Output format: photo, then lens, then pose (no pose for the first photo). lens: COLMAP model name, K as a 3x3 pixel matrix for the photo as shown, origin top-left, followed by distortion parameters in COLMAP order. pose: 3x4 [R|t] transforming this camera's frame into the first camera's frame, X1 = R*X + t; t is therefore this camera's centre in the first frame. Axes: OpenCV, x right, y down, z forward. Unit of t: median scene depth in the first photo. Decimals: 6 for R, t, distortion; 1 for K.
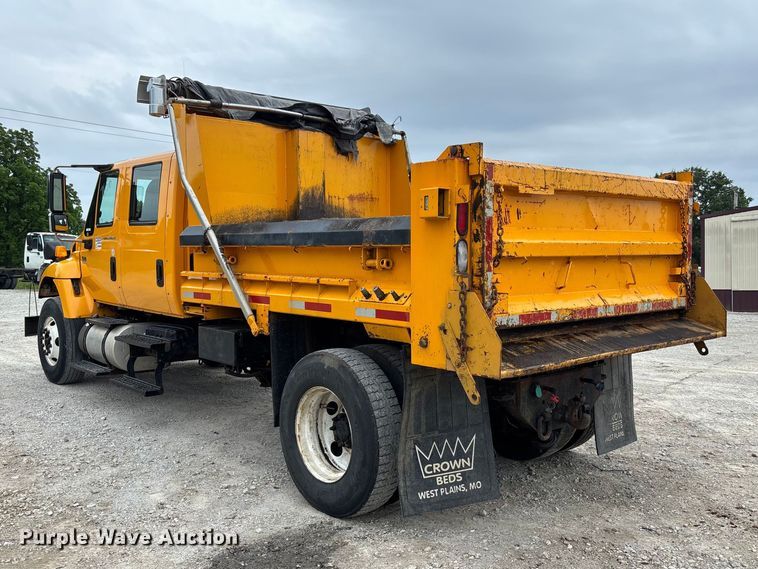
lens RADIAL K [[705.2, 0, 366.1], [0, 705.2, 284.1], [0, 0, 1]] dist [0.054294, -0.011662]
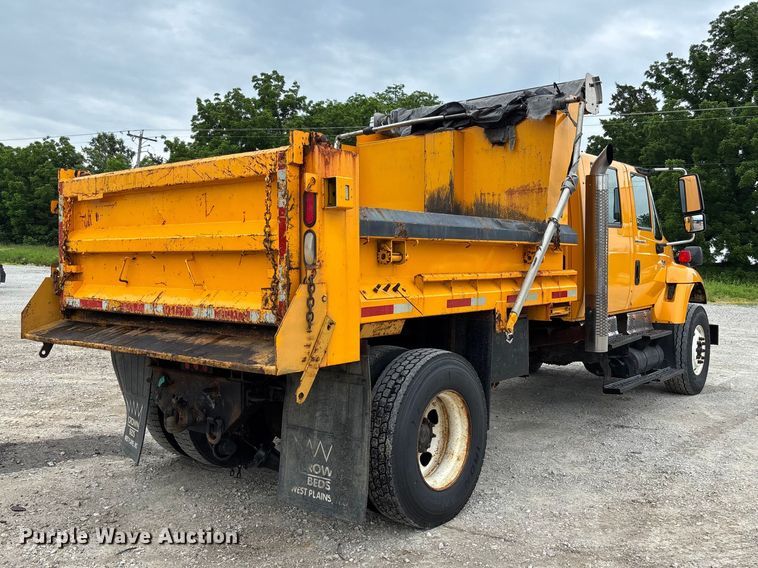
lens RADIAL K [[705.2, 0, 366.1], [0, 705.2, 283.6], [0, 0, 1]] dist [0.054294, -0.011662]
pose [[0.167118, 0.032050, -0.985416, 1.158417], [-0.052501, 0.998343, 0.023567, -0.029916], [0.984538, 0.047797, 0.168523, 0.974362]]
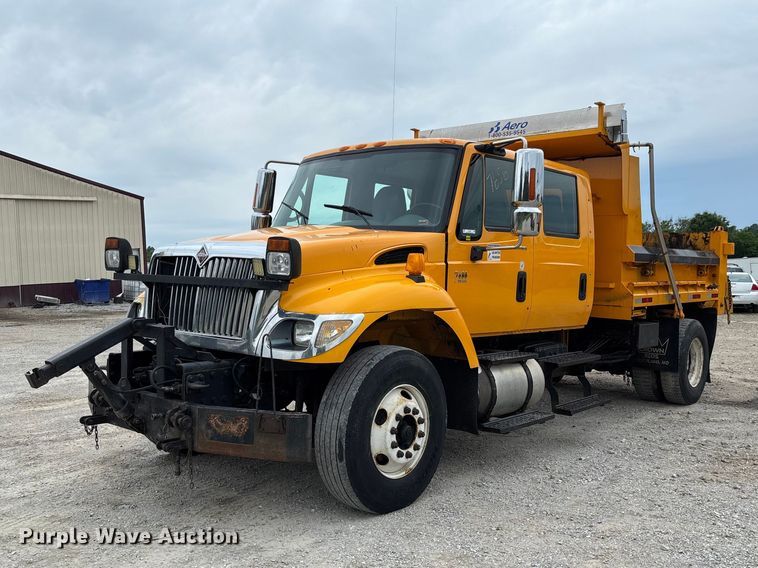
lens RADIAL K [[732.5, 0, 381.5], [0, 732.5, 265.7], [0, 0, 1]] dist [0.017401, -0.011059]
pose [[-0.143516, -0.002232, 0.989645, -1.742945], [0.032235, 0.999456, 0.006929, -0.083852], [-0.989123, 0.032895, -0.143366, 1.935625]]
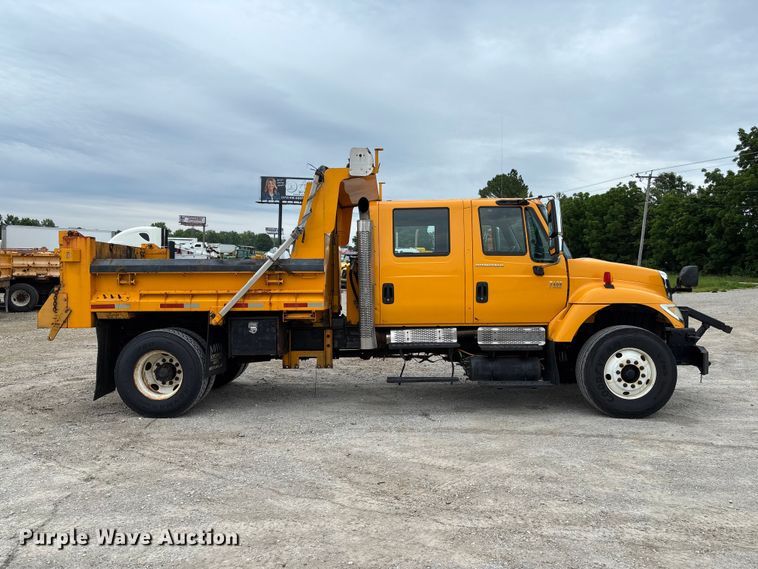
lens RADIAL K [[580.8, 0, 379.0], [0, 580.8, 284.5], [0, 0, 1]] dist [0.054717, -0.068936]
pose [[-0.649428, 0.005462, -0.760404, 1.034586], [-0.036870, 0.998572, 0.038663, -0.114008], [0.759529, 0.053145, -0.648299, 2.532801]]
